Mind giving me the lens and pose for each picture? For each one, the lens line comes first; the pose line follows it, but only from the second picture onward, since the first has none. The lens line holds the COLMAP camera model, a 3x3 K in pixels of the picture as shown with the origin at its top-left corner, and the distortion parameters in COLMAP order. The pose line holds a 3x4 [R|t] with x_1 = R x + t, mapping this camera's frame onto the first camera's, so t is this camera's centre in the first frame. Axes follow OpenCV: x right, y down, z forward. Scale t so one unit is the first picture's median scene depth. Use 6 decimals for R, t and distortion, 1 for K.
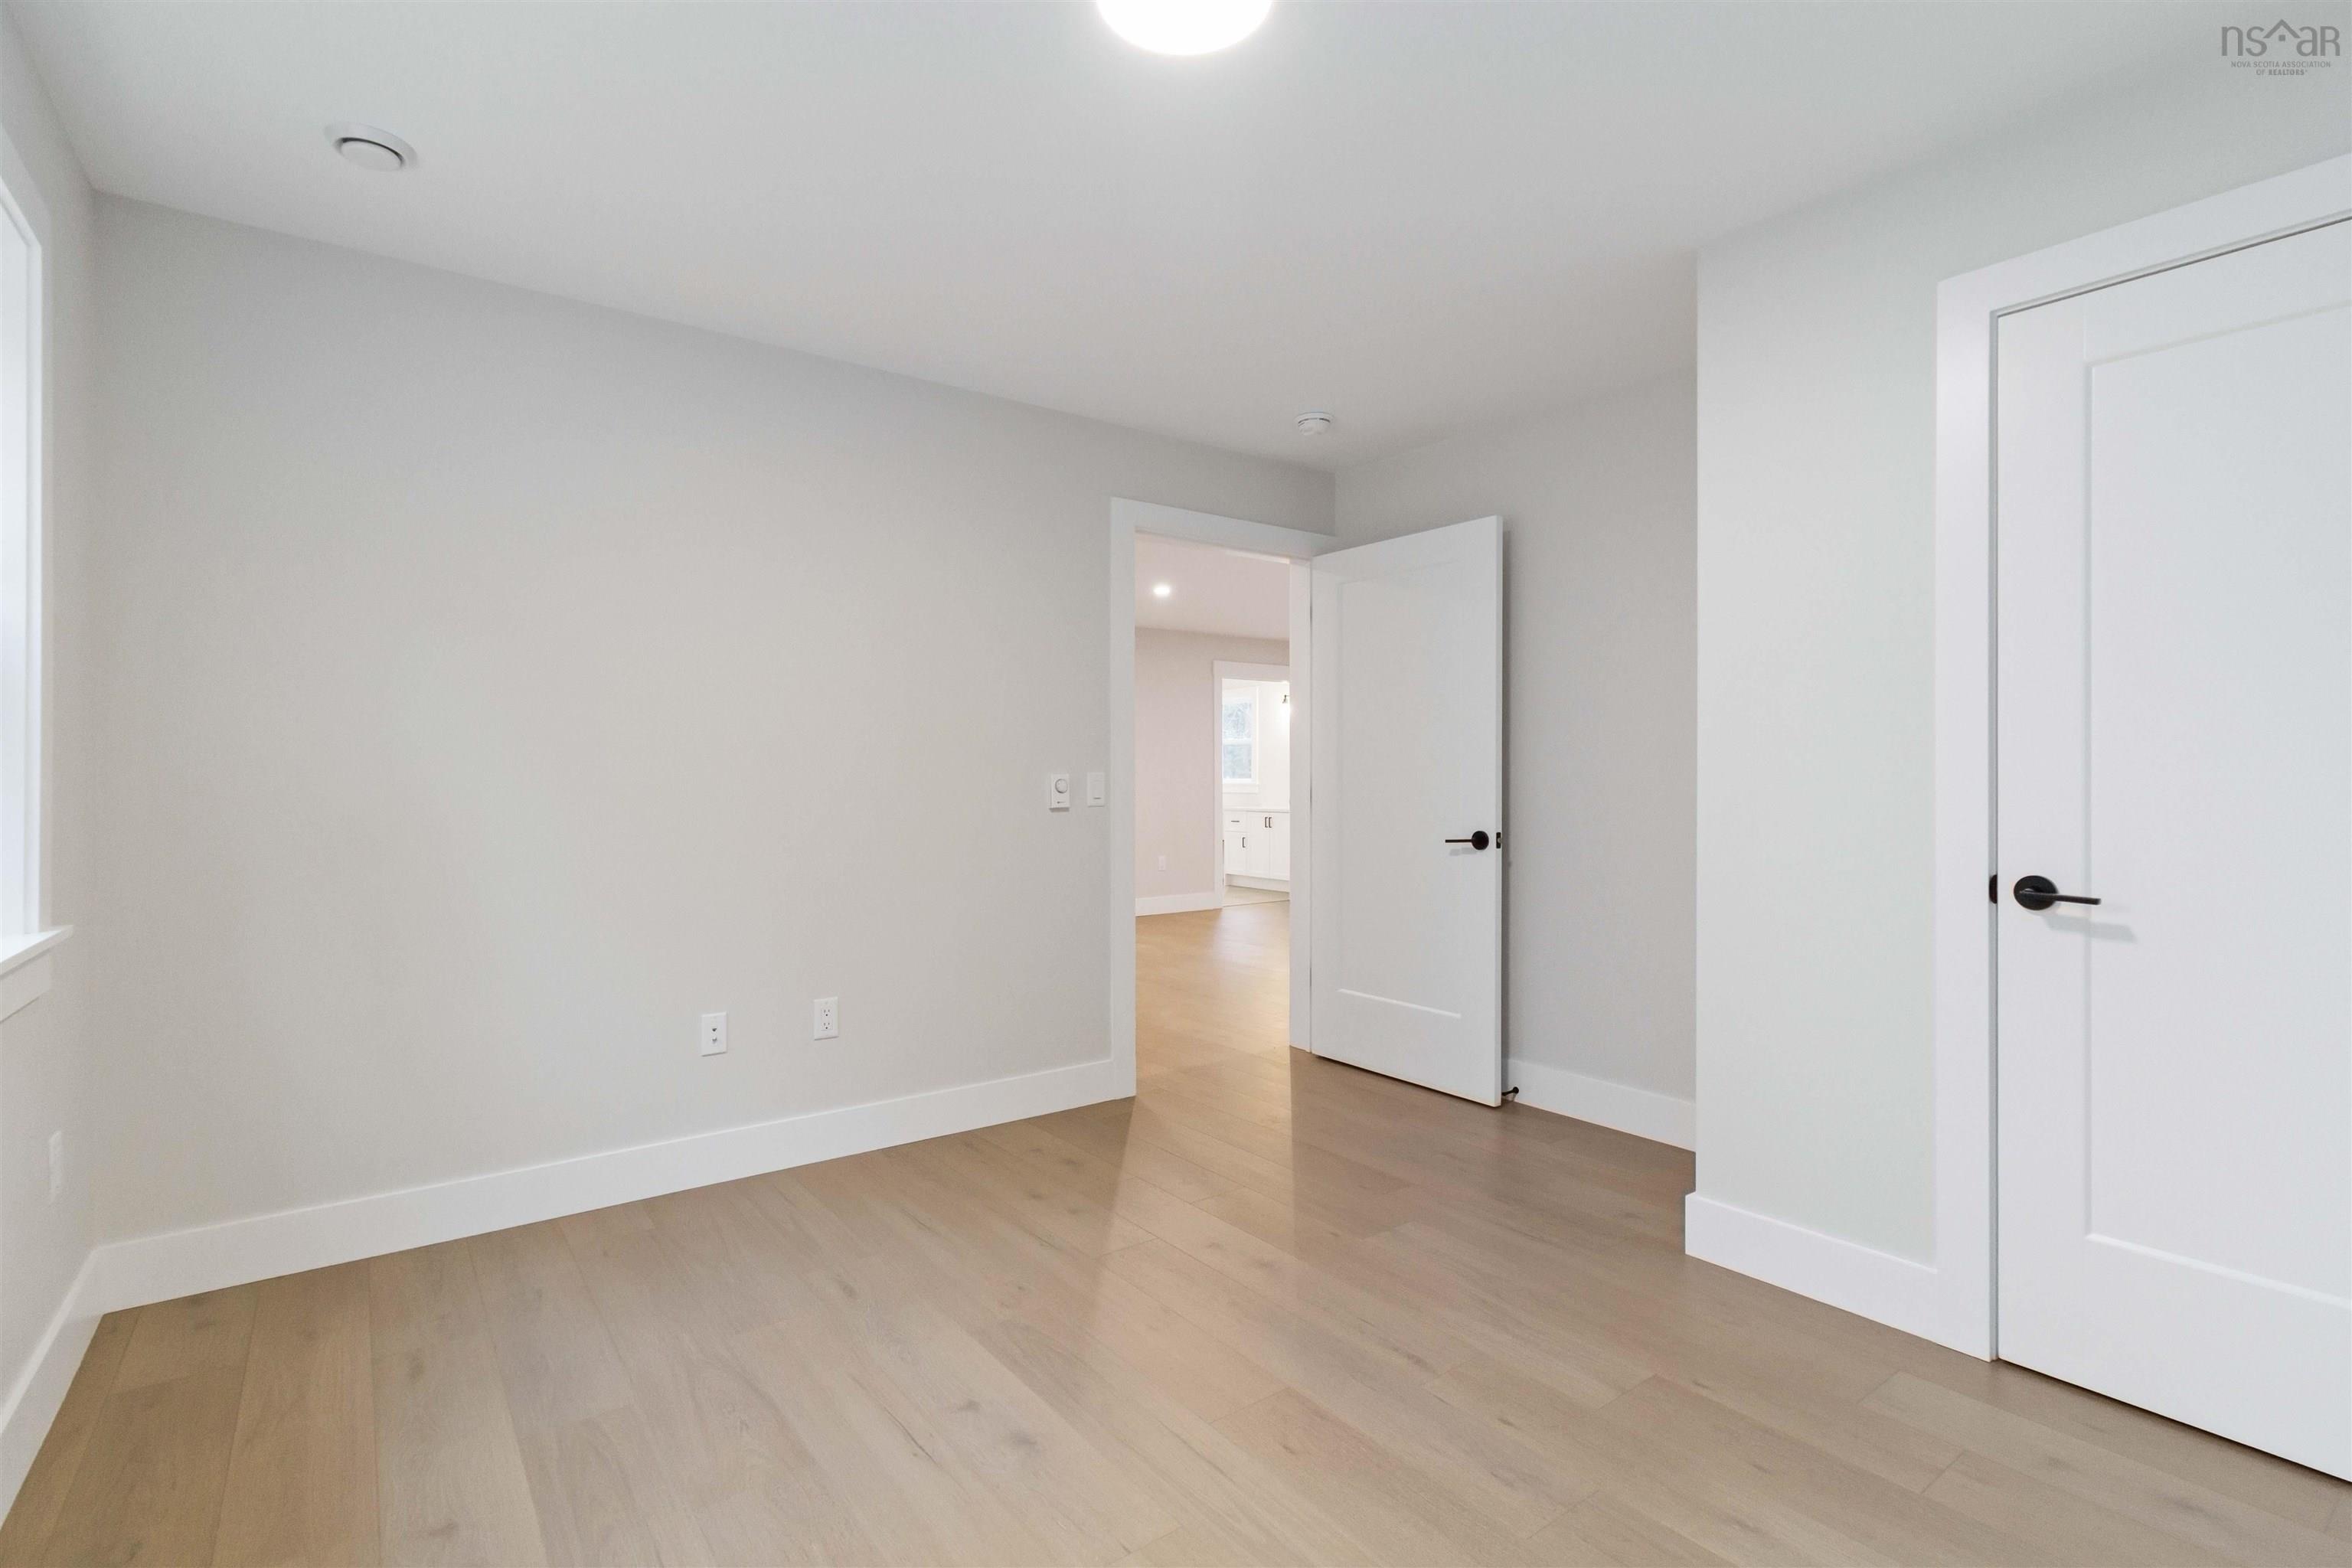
lens RADIAL K [[1111.2, 0, 1211.1], [0, 1111.2, 779.0], [0, 0, 1]] dist [0.002503, -0.000369]
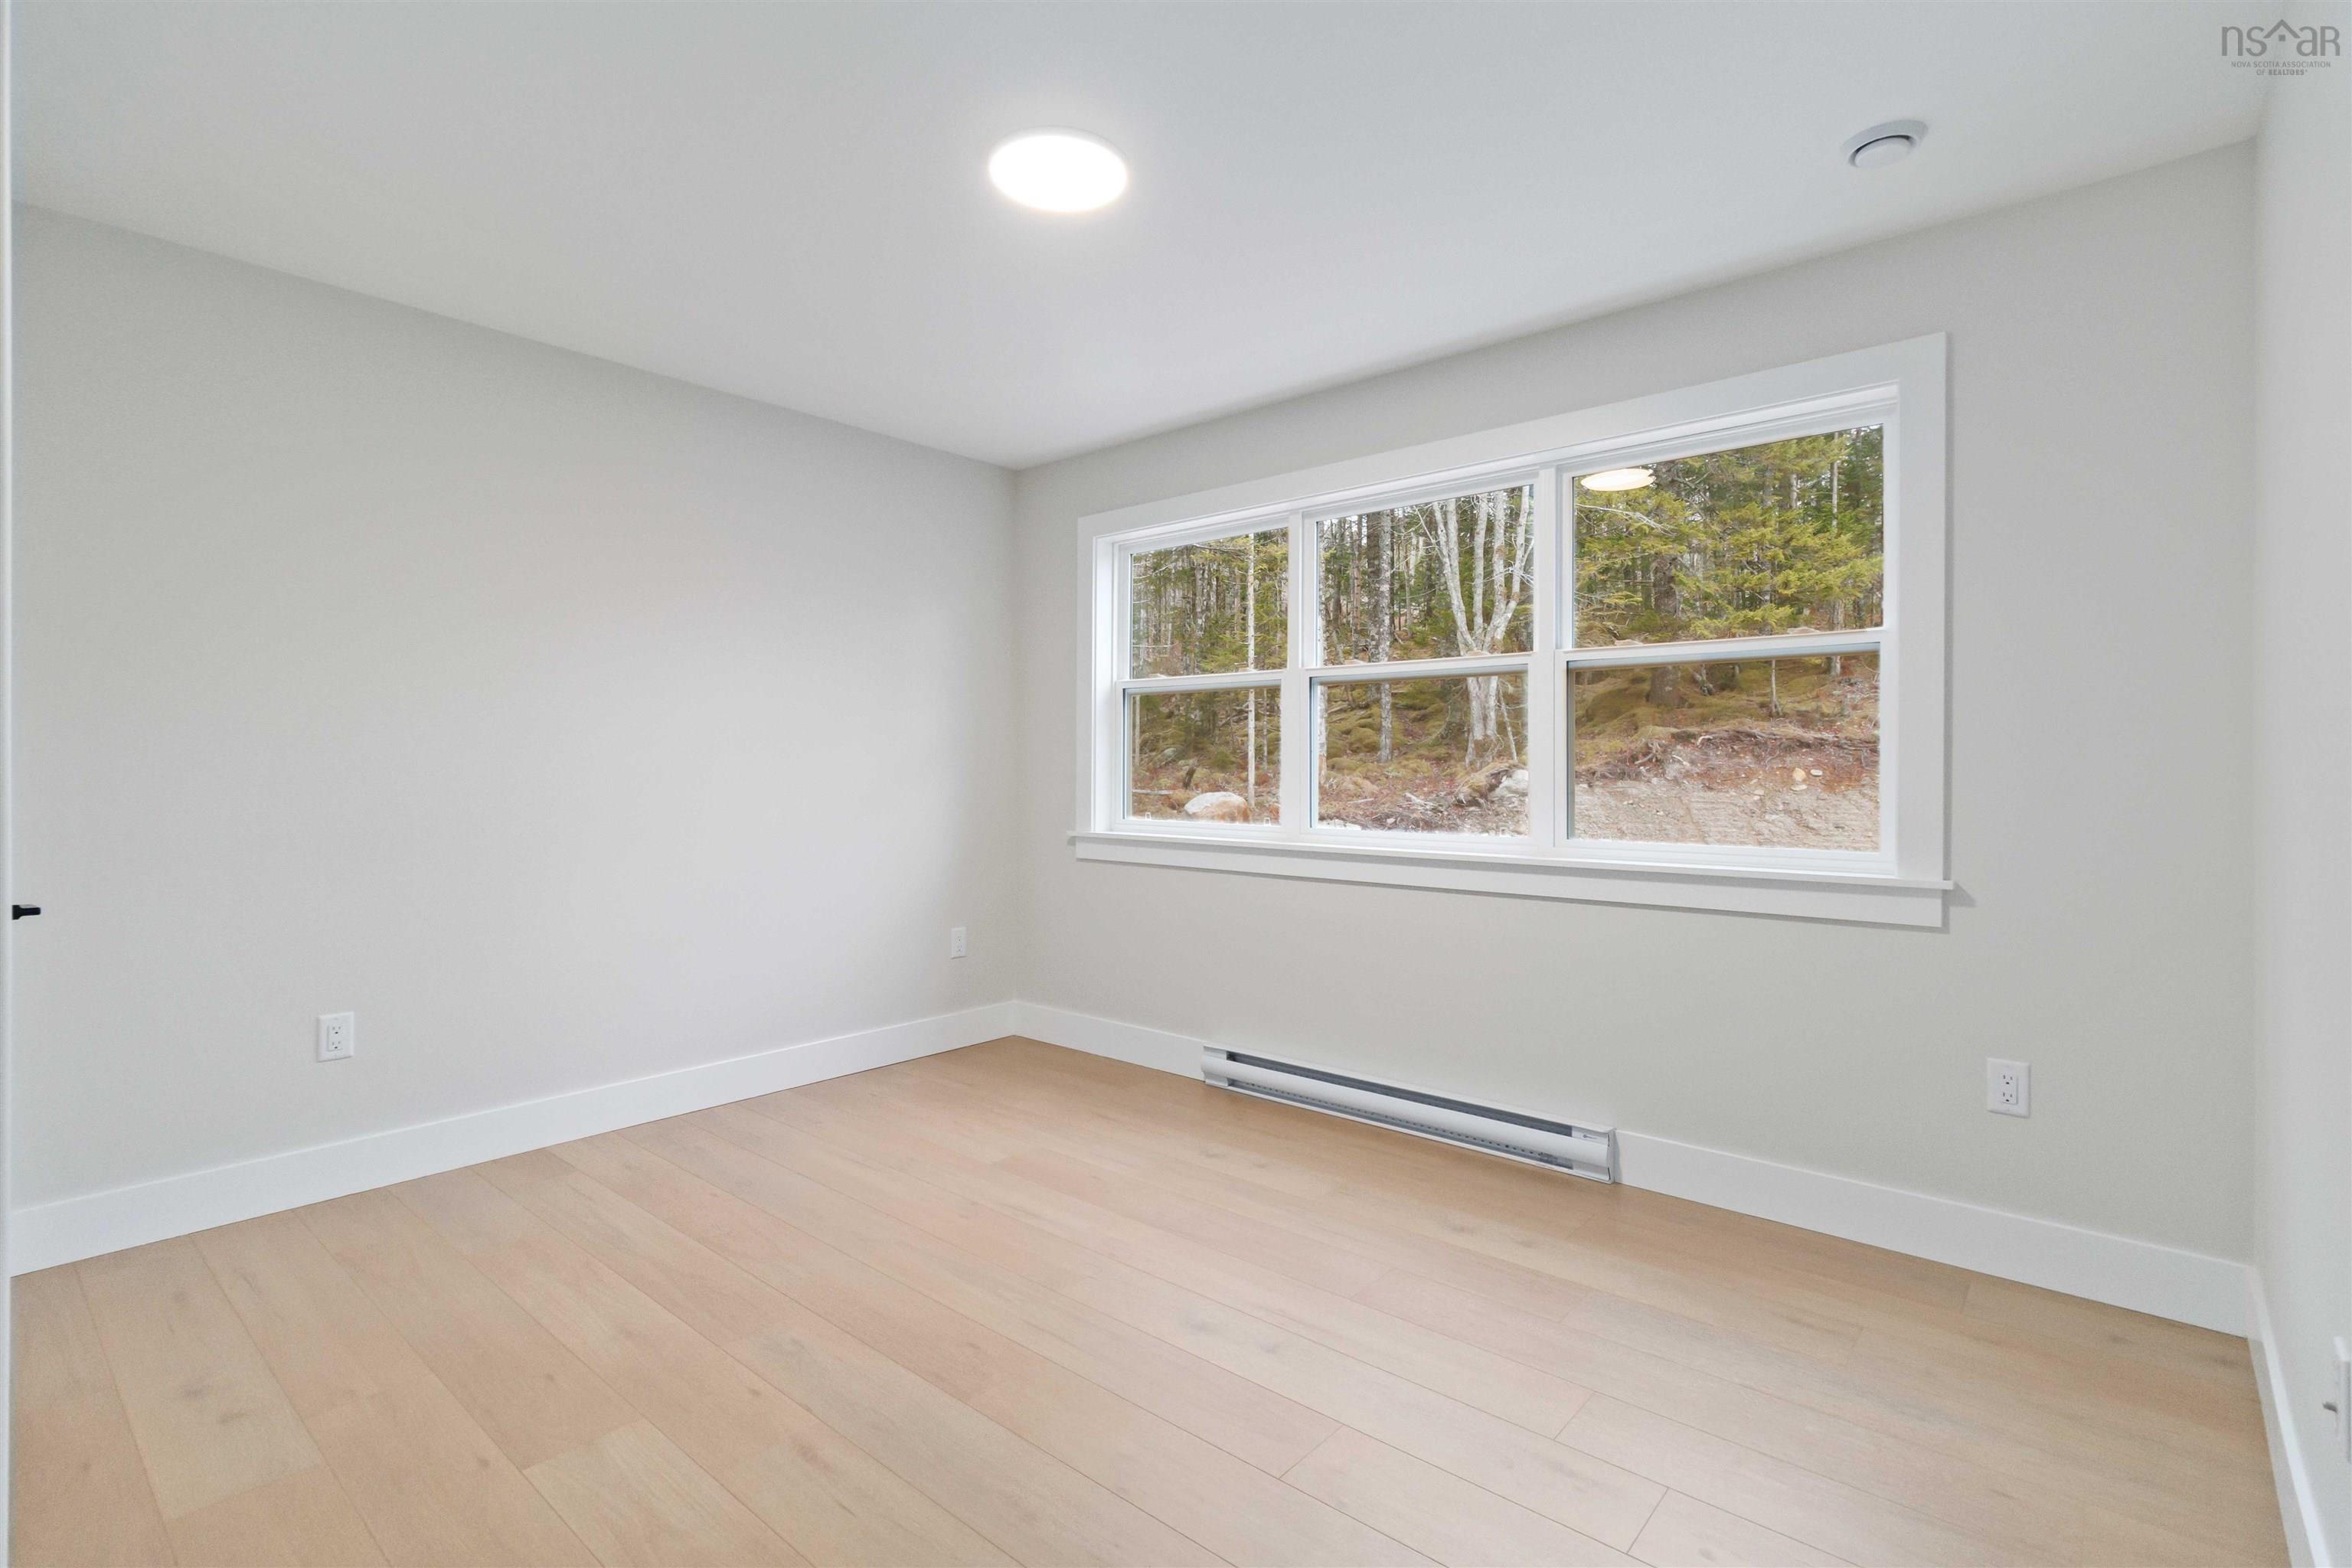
lens RADIAL K [[1111.2, 0, 1211.1], [0, 1111.2, 779.0], [0, 0, 1]] dist [0.002503, -0.000369]
pose [[-0.979921, 0.002879, -0.199365, 0.051461], [0.001415, 0.999971, 0.007486, 0.002350], [0.199380, 0.007053, -0.979897, 1.976137]]
